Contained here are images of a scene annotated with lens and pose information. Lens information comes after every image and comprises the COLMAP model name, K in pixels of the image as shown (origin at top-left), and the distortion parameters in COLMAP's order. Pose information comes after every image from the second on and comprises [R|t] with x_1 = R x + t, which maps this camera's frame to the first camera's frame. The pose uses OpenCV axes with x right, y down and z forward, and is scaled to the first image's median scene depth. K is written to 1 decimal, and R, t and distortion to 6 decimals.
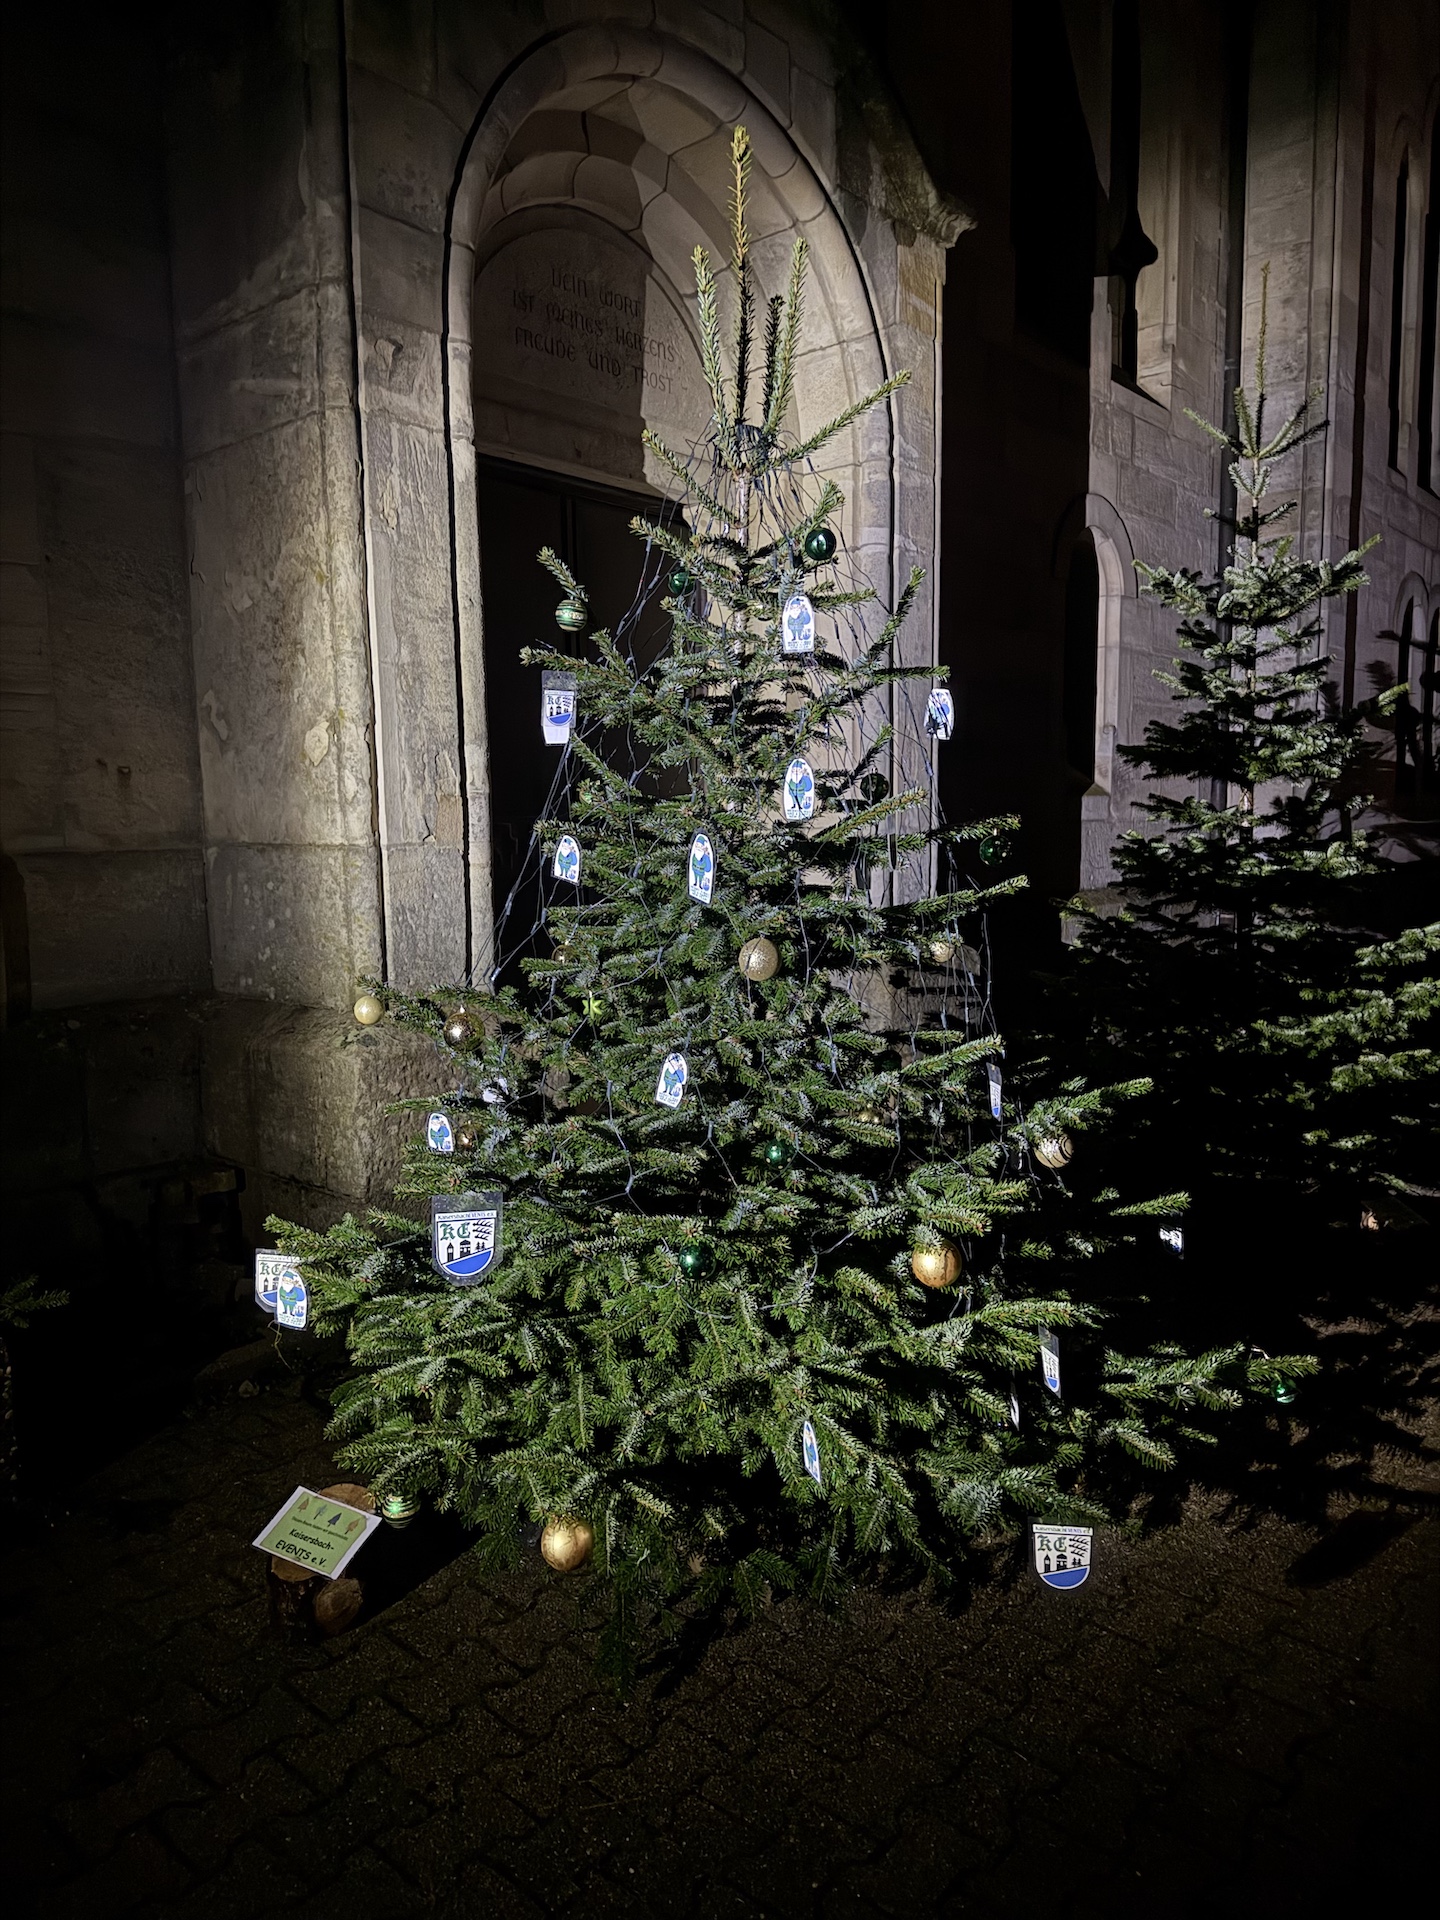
lens RADIAL K [[1346.4, 0, 708.6], [0, 1346.4, 969.3], [0, 0, 1]] dist [0.109184, -0.140431]
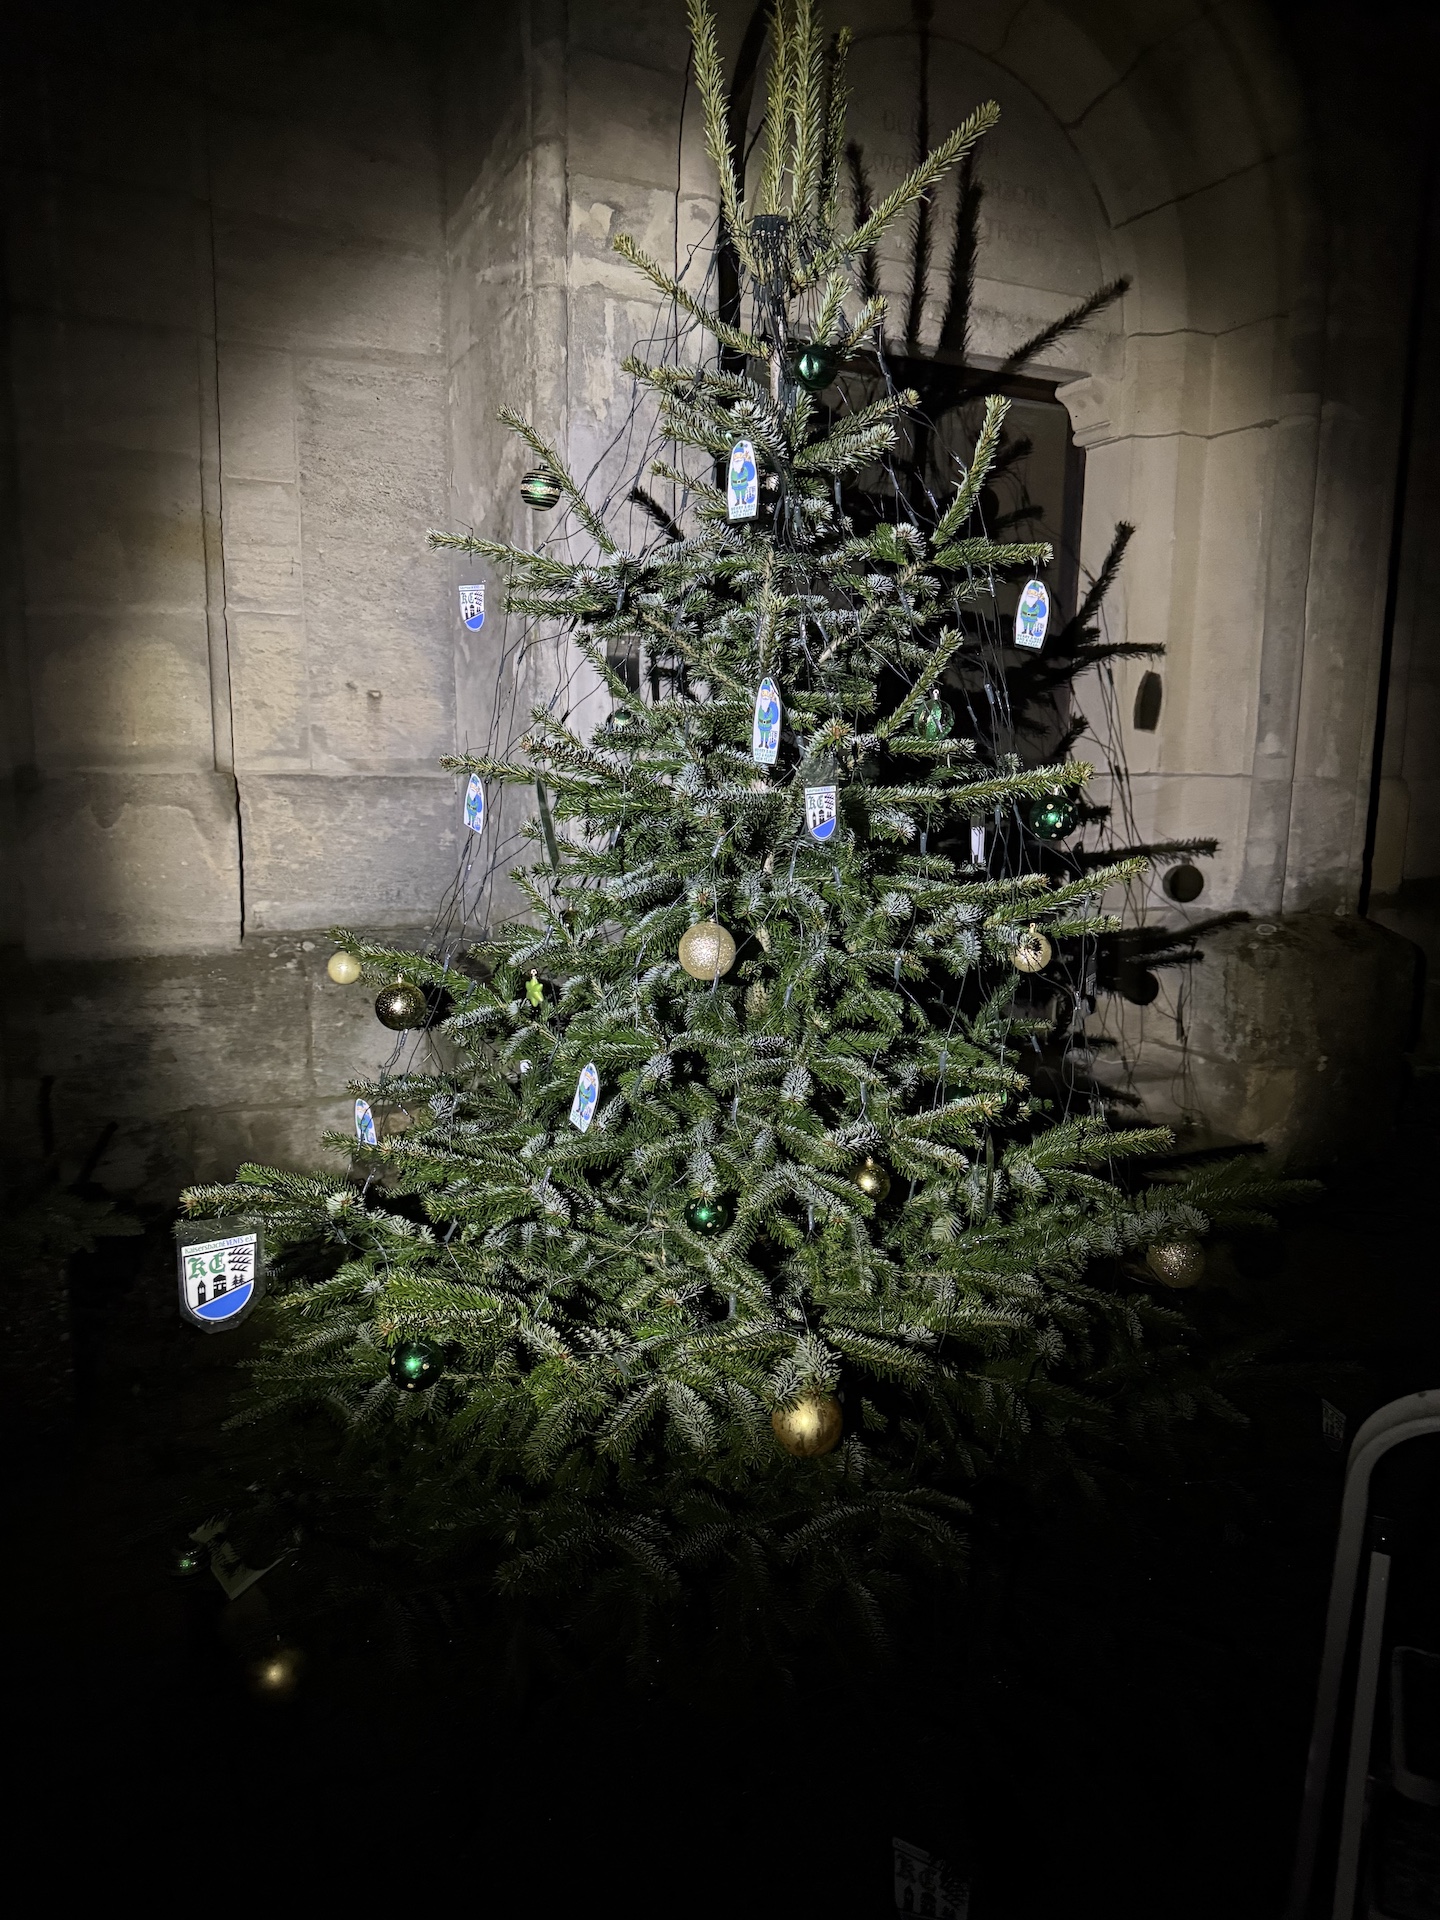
lens RADIAL K [[1346.4, 0, 708.6], [0, 1346.4, 969.3], [0, 0, 1]] dist [0.109184, -0.140431]
pose [[0.921515, 0.093002, -0.377041, 0.189062], [-0.076487, 0.995348, 0.058576, -0.024424], [0.380735, -0.025140, 0.924342, 0.184325]]
